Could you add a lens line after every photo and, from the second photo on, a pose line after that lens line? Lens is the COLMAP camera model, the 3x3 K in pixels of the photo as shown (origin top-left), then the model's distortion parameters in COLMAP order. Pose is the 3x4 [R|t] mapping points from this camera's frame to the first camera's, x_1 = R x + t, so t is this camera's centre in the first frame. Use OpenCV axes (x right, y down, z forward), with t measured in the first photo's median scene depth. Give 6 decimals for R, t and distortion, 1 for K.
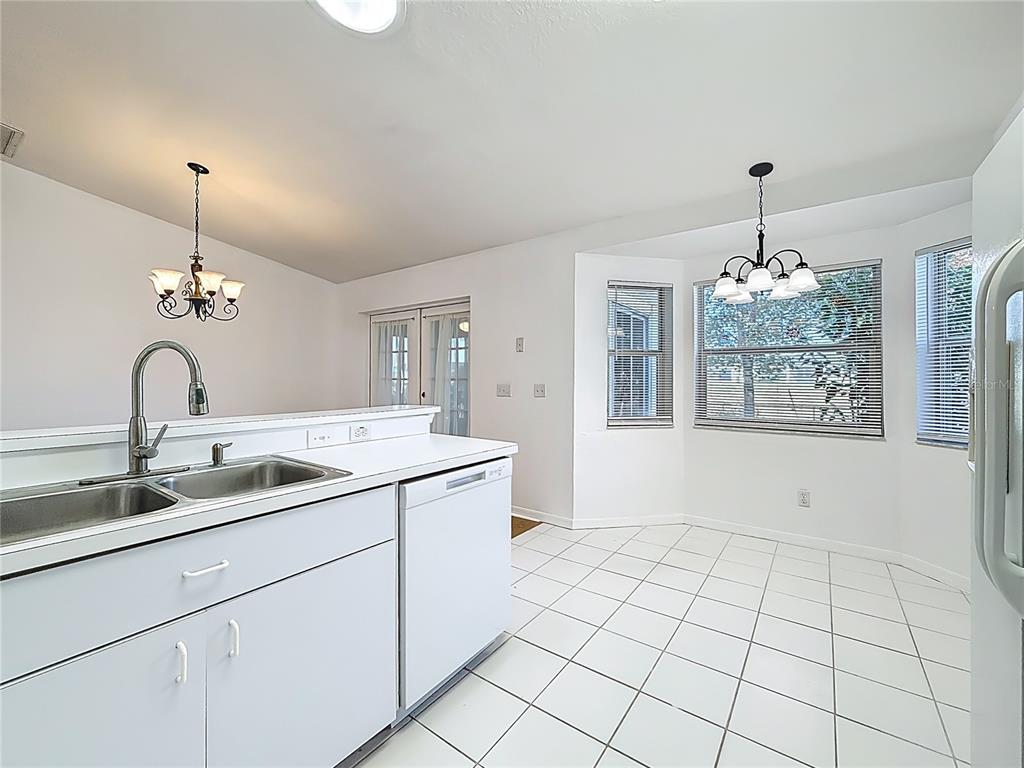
lens RADIAL K [[428.7, 0, 512.0], [0, 428.7, 384.0], [0, 0, 1]] dist [-0.001475, -0.000153]
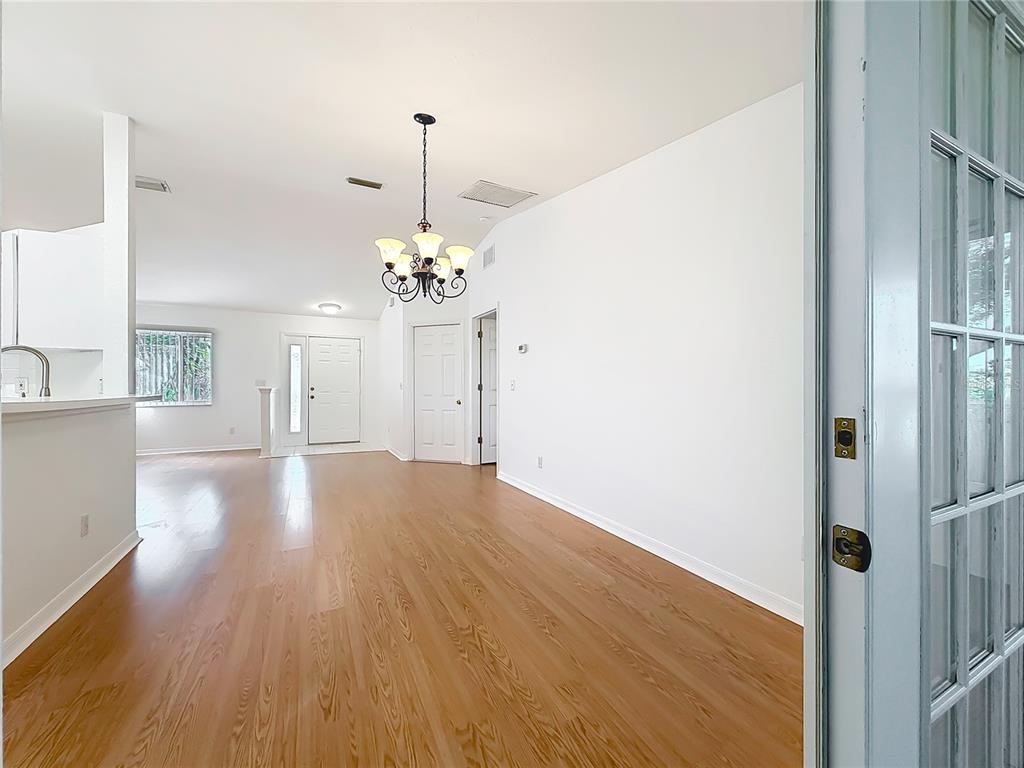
lens RADIAL K [[410.1, 0, 507.2], [0, 410.1, 384.7], [0, 0, 1]] dist [-0.000157, -0.000151]
pose [[-0.467888, -0.001734, -0.883786, -0.120619], [-0.008792, 0.999958, 0.002693, 0.020535], [0.883744, 0.009030, -0.467883, 1.821655]]
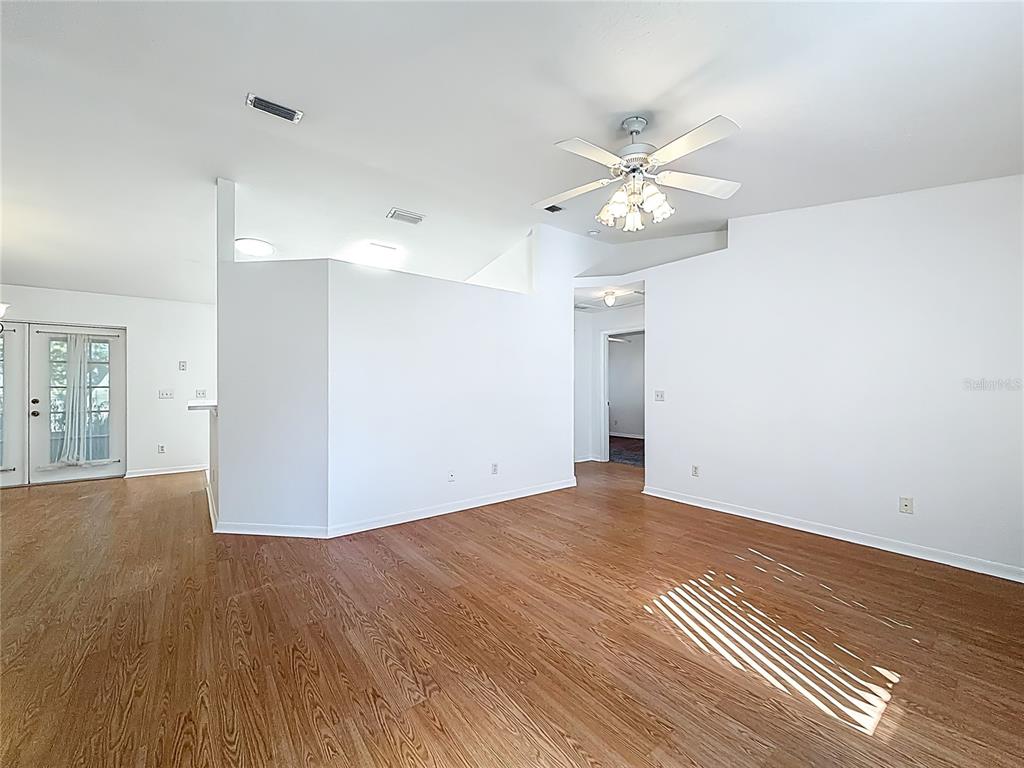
lens RADIAL K [[411.3, 0, 510.8], [0, 411.3, 388.3], [0, 0, 1]] dist [-0.000027, -0.000224]
pose [[0.276045, -0.002698, 0.961141, -1.665786], [0.012031, 0.999927, -0.000649, 0.014183], [-0.961070, 0.011743, 0.276057, -0.907486]]
